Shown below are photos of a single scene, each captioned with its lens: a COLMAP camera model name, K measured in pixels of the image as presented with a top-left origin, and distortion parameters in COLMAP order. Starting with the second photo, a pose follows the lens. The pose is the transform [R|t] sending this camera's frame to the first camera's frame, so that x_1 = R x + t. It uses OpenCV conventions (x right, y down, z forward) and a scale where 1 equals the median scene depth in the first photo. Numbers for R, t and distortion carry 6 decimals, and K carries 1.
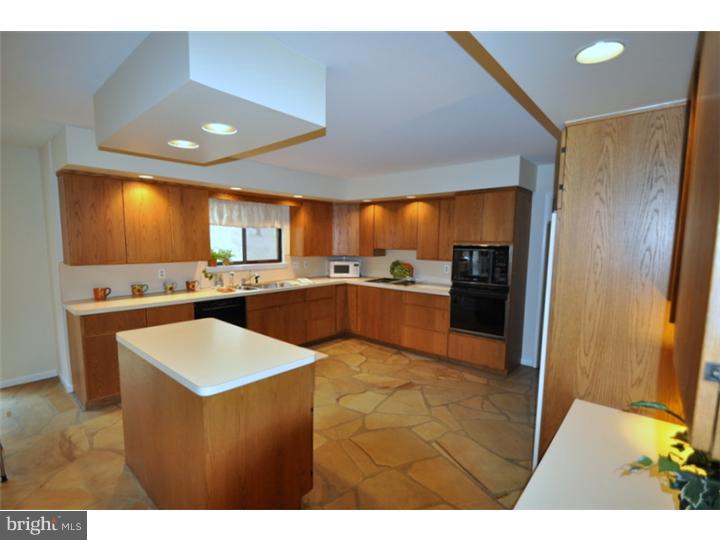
lens RADIAL K [[348.3, 0, 356.2], [0, 348.3, 272.5], [0, 0, 1]] dist [-0.003177, -0.001019]
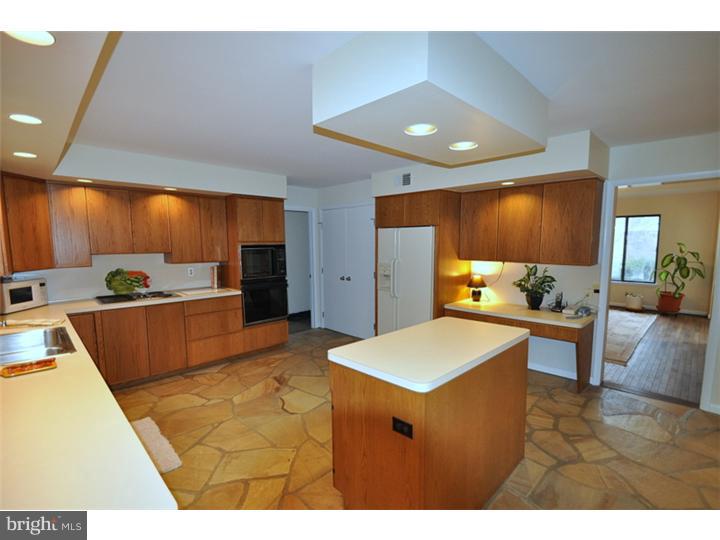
lens RADIAL K [[348.3, 0, 356.2], [0, 348.3, 272.5], [0, 0, 1]] dist [-0.003177, -0.001019]
pose [[0.064991, -0.101013, 0.992760, -0.723329], [0.098272, 0.990675, 0.094368, -0.059763], [-0.993035, 0.091427, 0.074311, 0.570734]]
